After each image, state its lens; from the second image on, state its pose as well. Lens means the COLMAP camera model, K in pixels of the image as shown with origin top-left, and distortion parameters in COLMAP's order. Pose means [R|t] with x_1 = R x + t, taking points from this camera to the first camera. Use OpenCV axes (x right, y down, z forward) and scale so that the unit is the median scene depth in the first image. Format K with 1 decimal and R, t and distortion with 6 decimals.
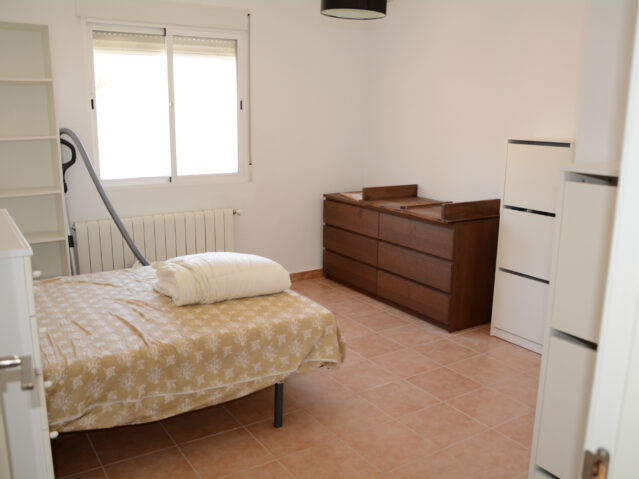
lens RADIAL K [[587.7, 0, 319.9], [0, 587.7, 240.6], [0, 0, 1]] dist [-0.066283, 0.000000]
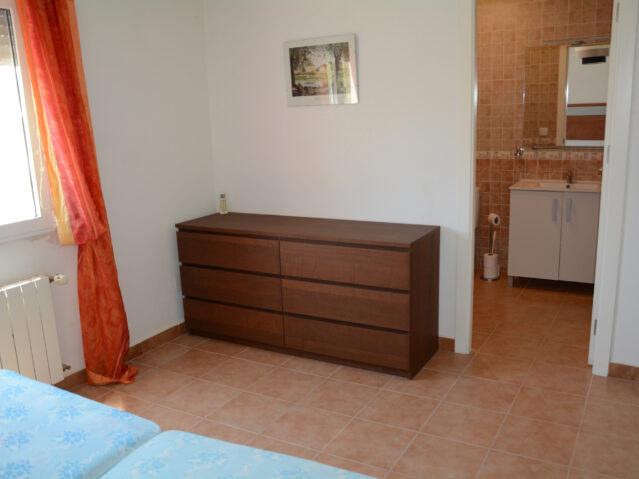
lens RADIAL K [[587.7, 0, 319.9], [0, 587.7, 241.4], [0, 0, 1]] dist [-0.066283, 0.000000]
pose [[0.871923, -0.151787, 0.465523, -0.178409], [0.147069, 0.988024, 0.046692, -0.065291], [-0.467035, 0.027752, 0.883803, 0.275339]]
